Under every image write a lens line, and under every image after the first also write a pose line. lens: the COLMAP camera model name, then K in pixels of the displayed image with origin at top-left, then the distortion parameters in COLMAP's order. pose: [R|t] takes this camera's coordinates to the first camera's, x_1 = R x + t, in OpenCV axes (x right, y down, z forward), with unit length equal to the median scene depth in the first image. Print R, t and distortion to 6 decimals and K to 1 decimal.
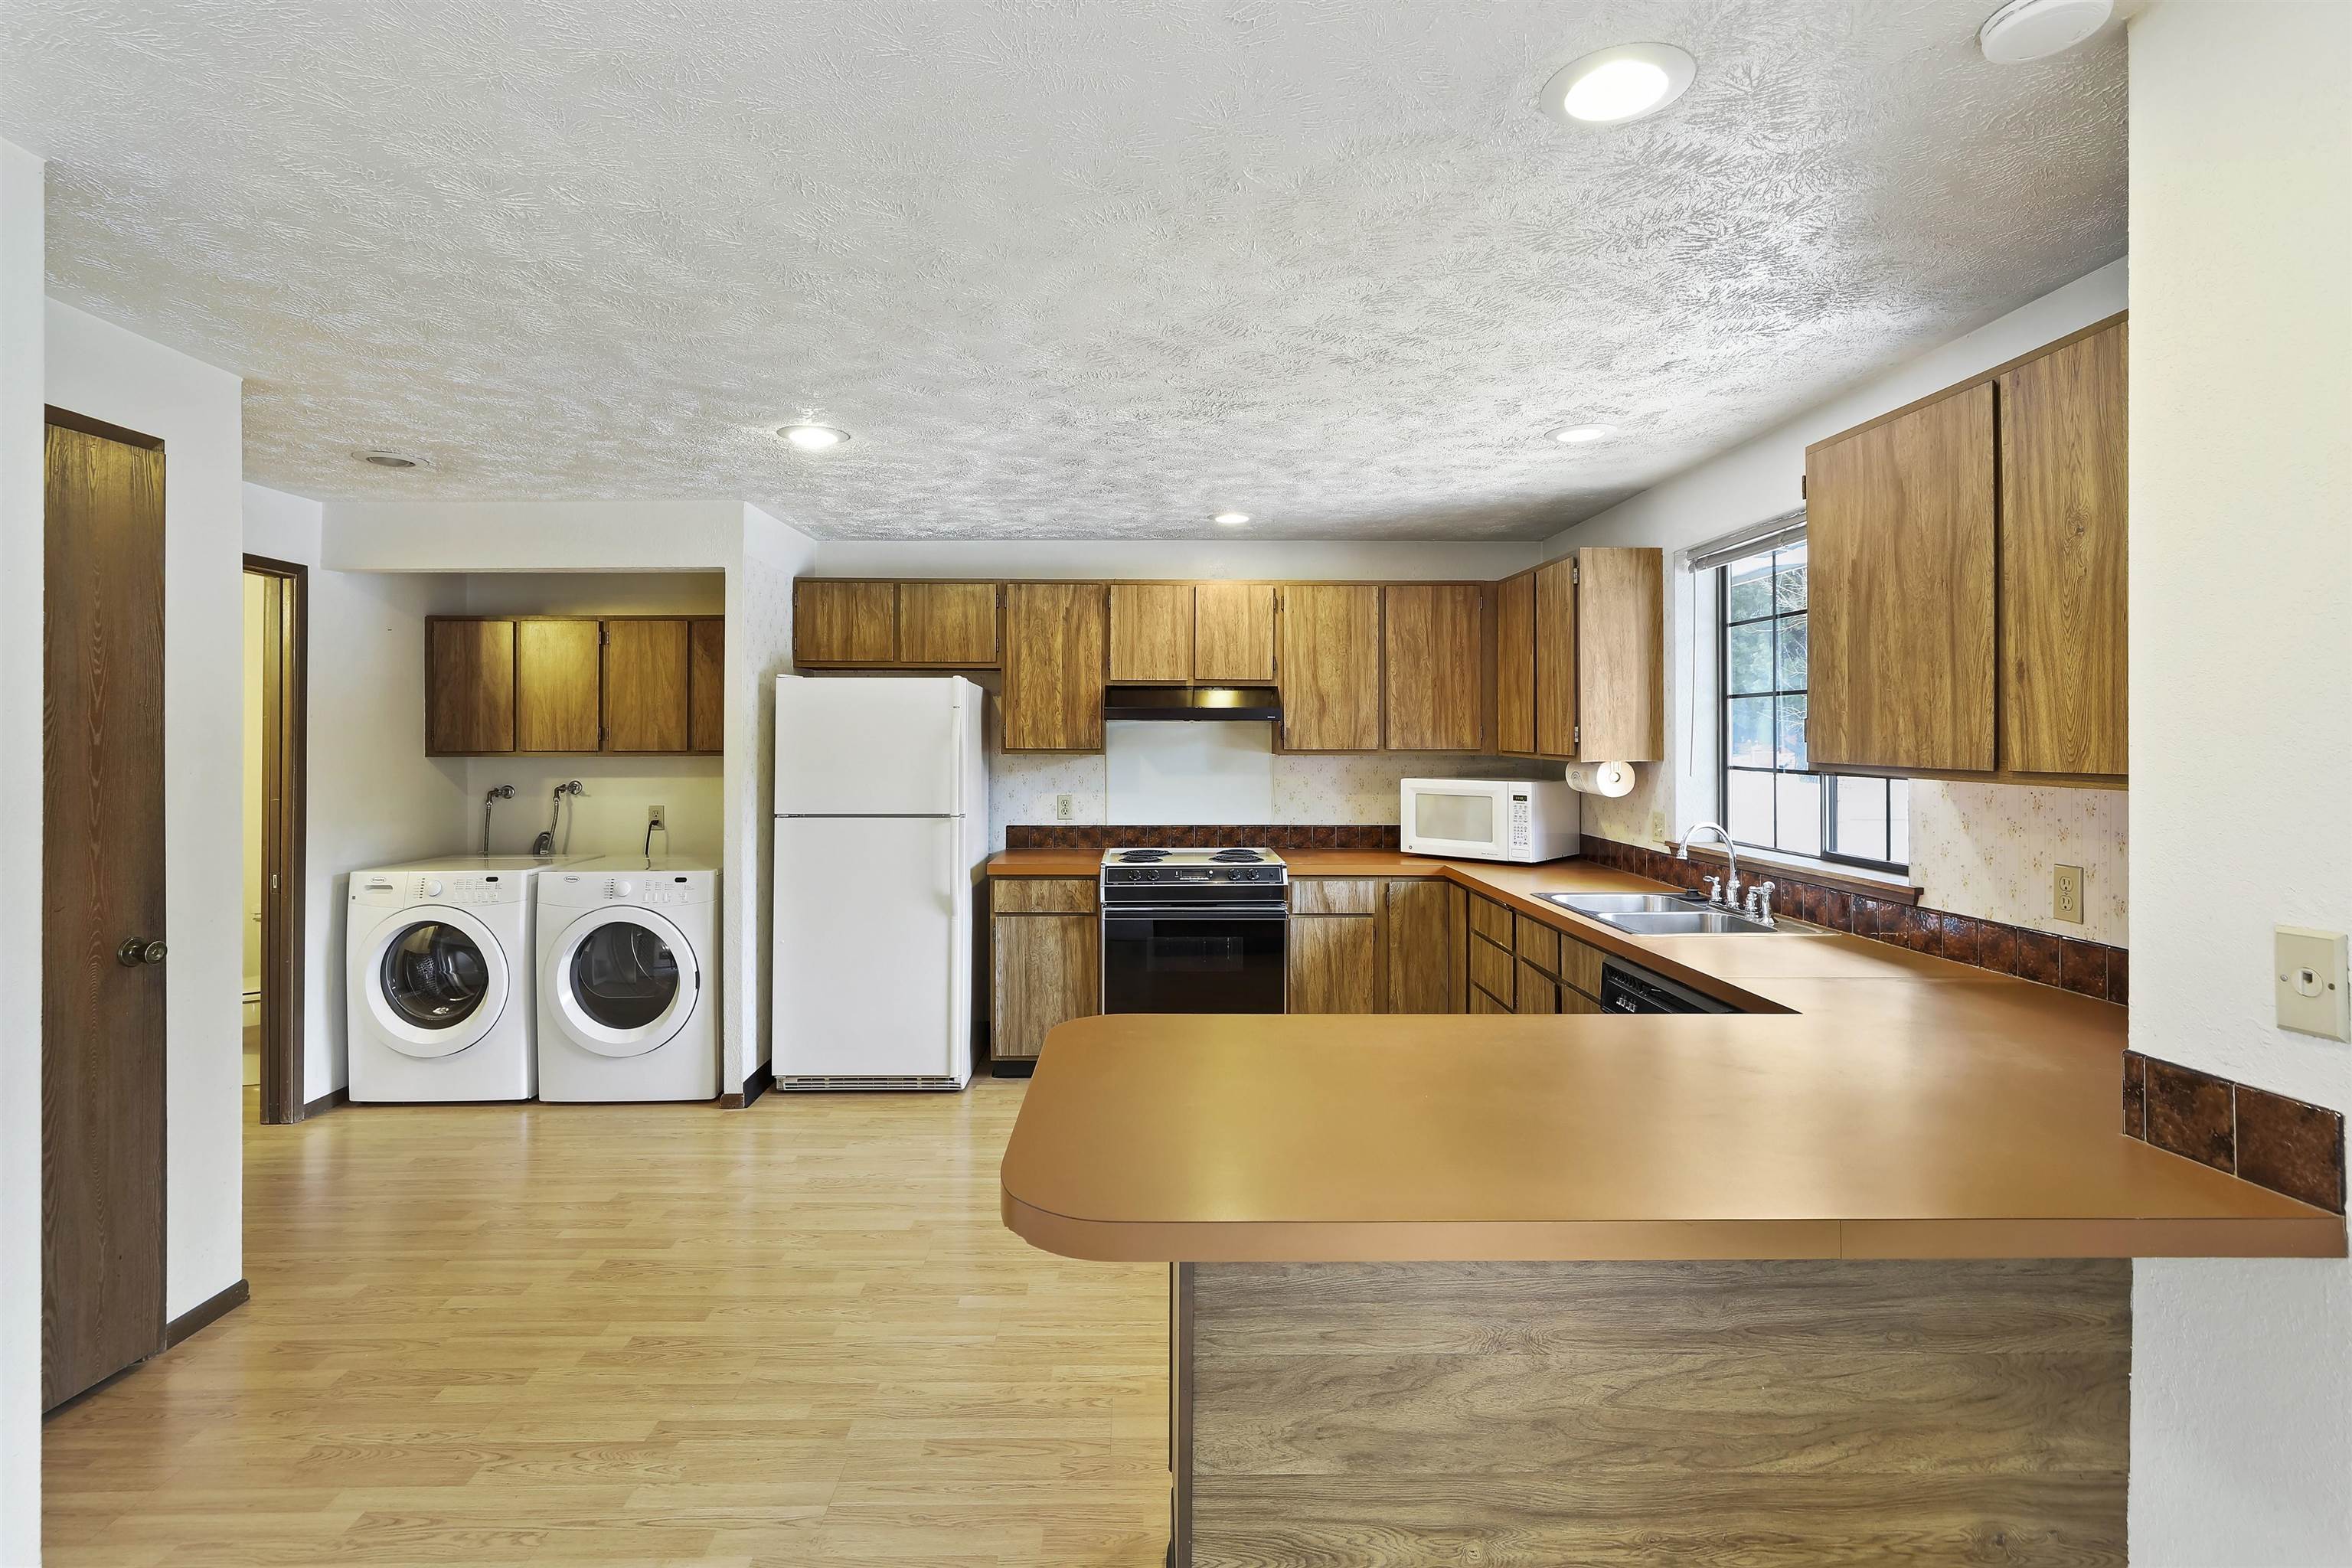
lens RADIAL K [[1118.5, 0, 1154.0], [0, 1118.5, 727.6], [0, 0, 1]] dist [-0.024549, 0.010766]
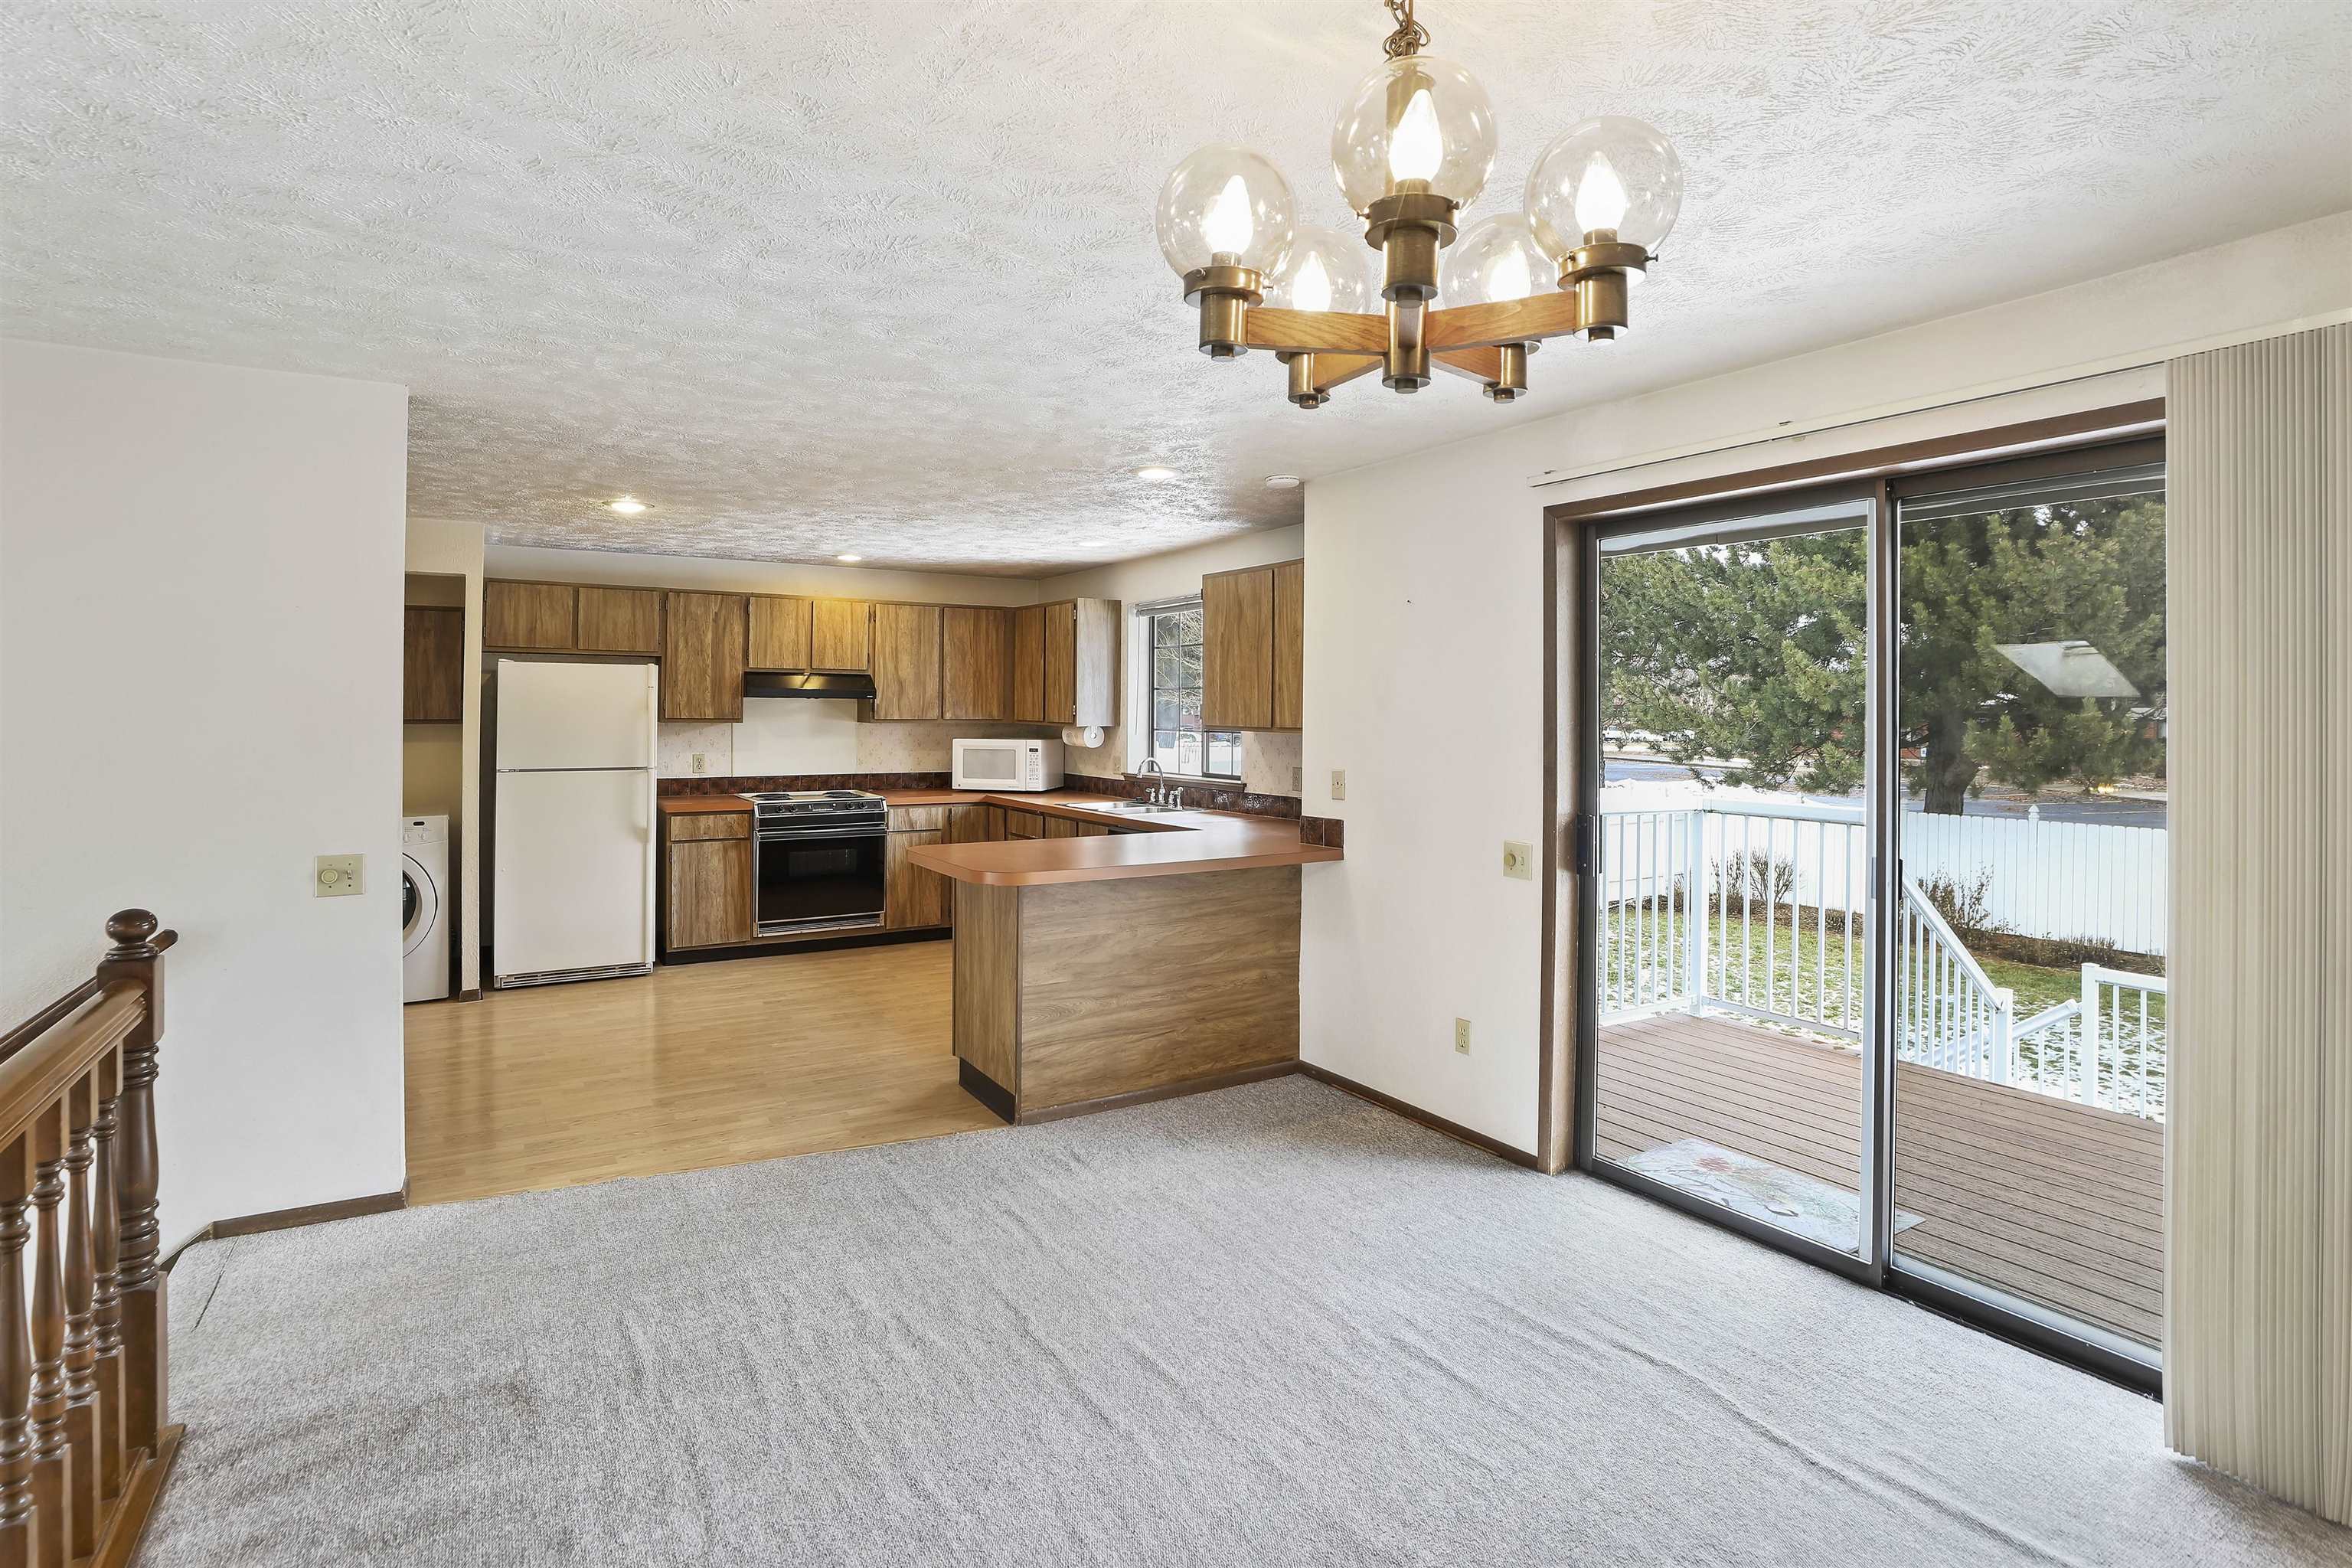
lens RADIAL K [[1157.2, 0, 1168.7], [0, 1157.2, 703.1], [0, 0, 1]] dist [-0.003389, 0.000861]
pose [[0.858450, 0.008062, 0.512834, -0.354307], [-0.010544, 0.999943, 0.001931, -0.008363], [-0.512789, -0.007065, 0.858486, -0.511026]]
